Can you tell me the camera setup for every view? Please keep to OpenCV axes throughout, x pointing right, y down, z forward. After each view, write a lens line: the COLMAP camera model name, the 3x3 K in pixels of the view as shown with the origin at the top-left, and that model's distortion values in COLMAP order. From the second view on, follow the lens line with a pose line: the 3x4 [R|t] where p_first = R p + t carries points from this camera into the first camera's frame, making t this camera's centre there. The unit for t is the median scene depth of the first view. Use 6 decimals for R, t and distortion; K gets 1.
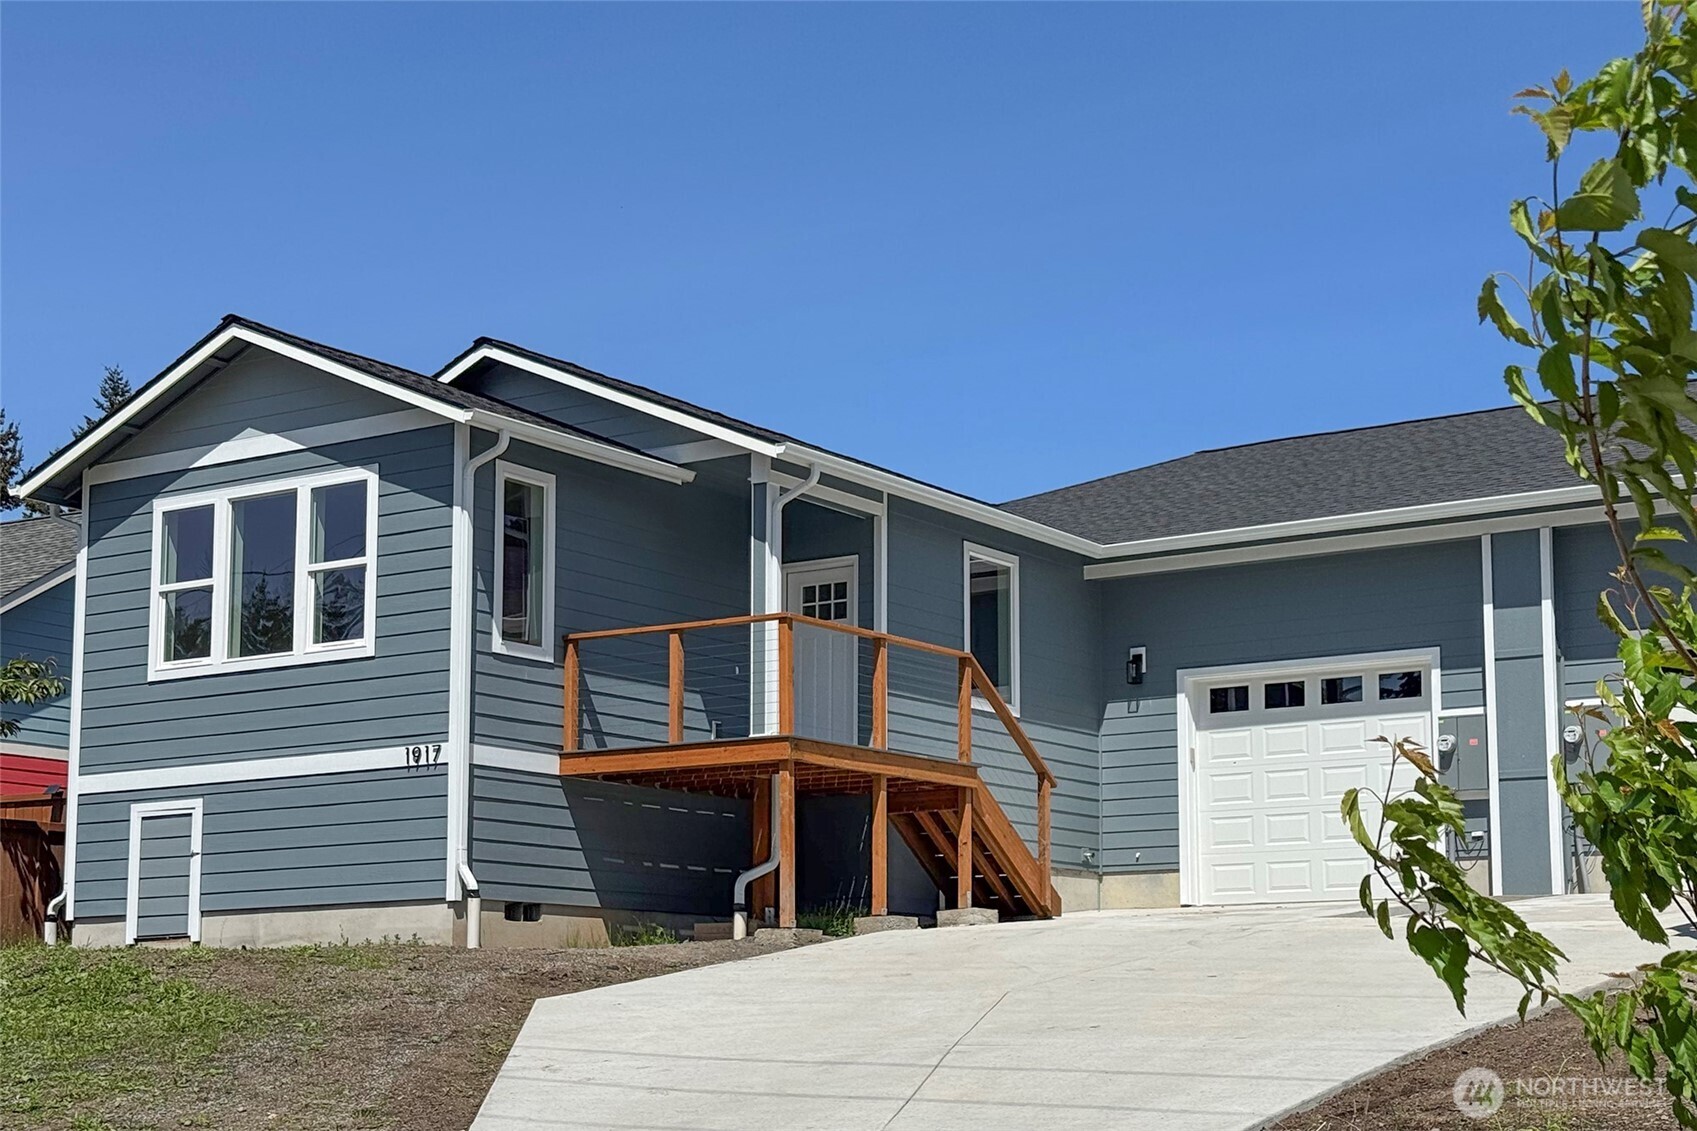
lens RADIAL K [[2778.1, 0, 848.5], [0, 2778.1, 565.5], [0, 0, 1]] dist [-0.117231, 0.116649]
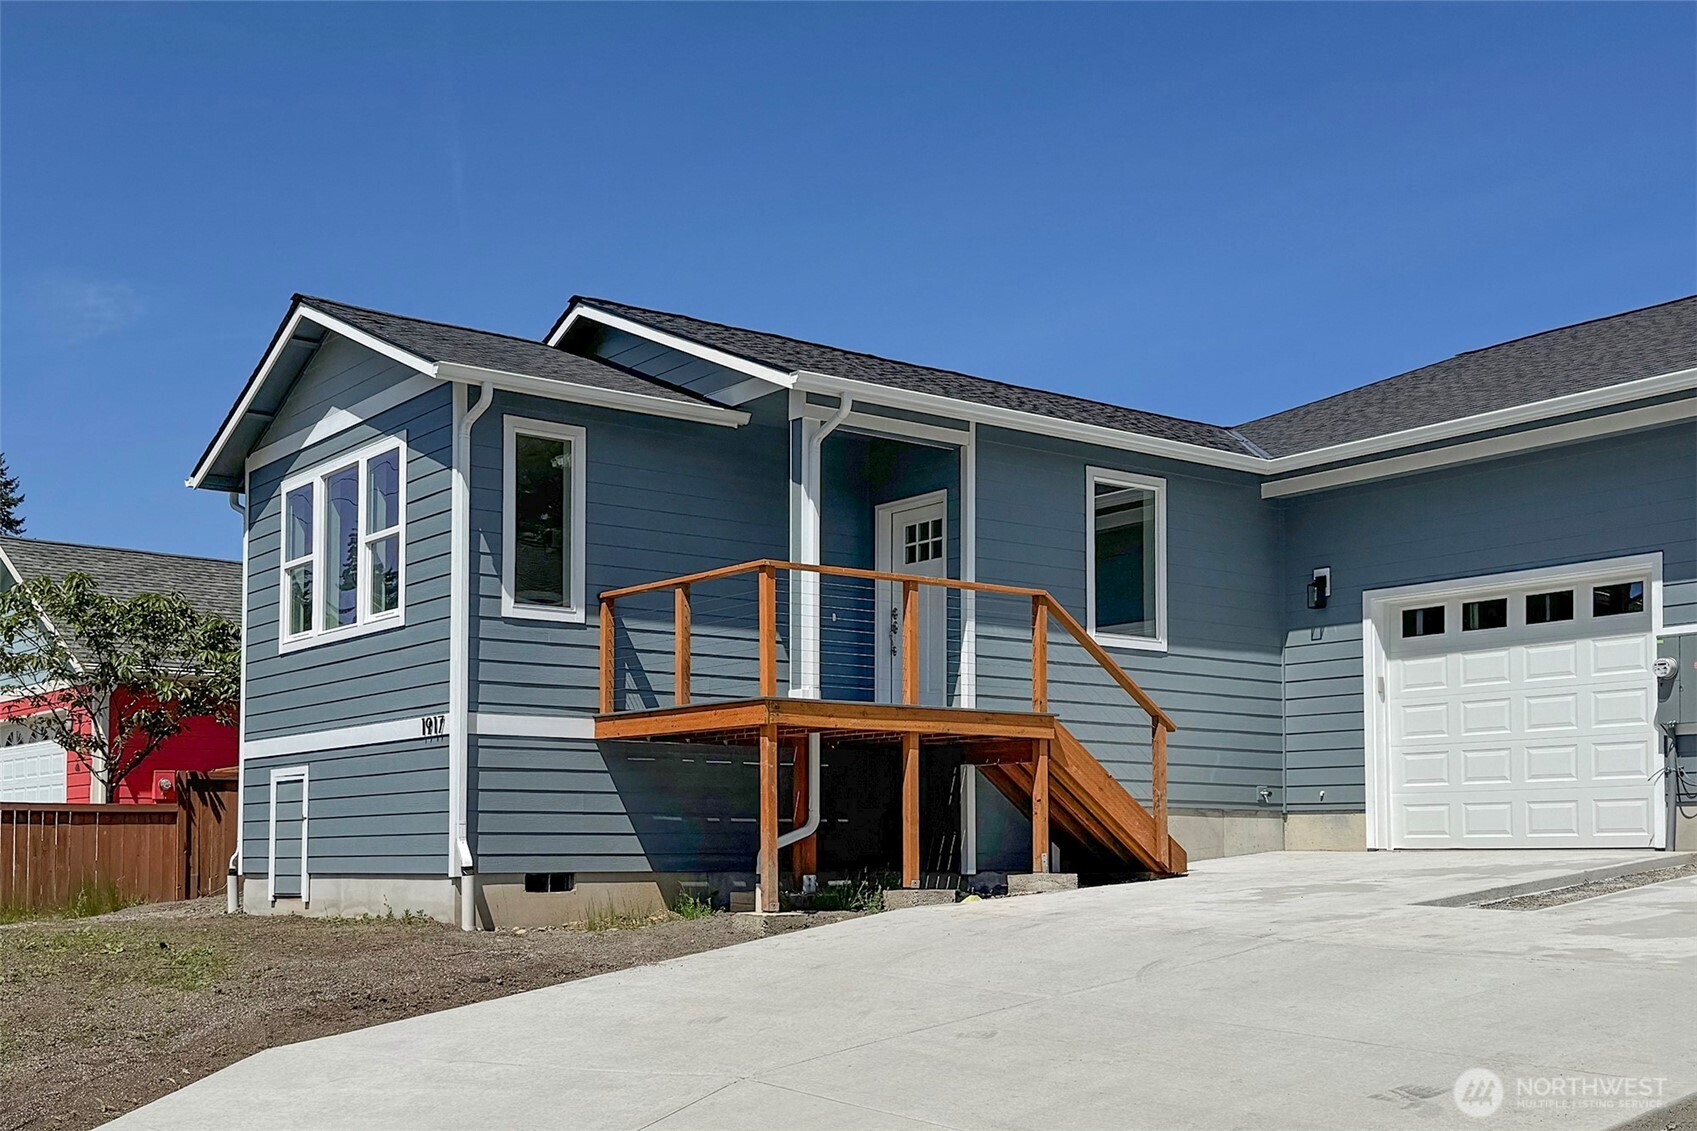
lens RADIAL K [[1775.3, 0, 847.5], [0, 1775.3, 692.2], [0, 0, 1]] dist [-0.011263, -0.008054]
pose [[0.926841, -0.024546, -0.374651, 0.204499], [0.061710, 0.994249, 0.087524, 0.010241], [0.370348, -0.104240, 0.923026, 0.448997]]
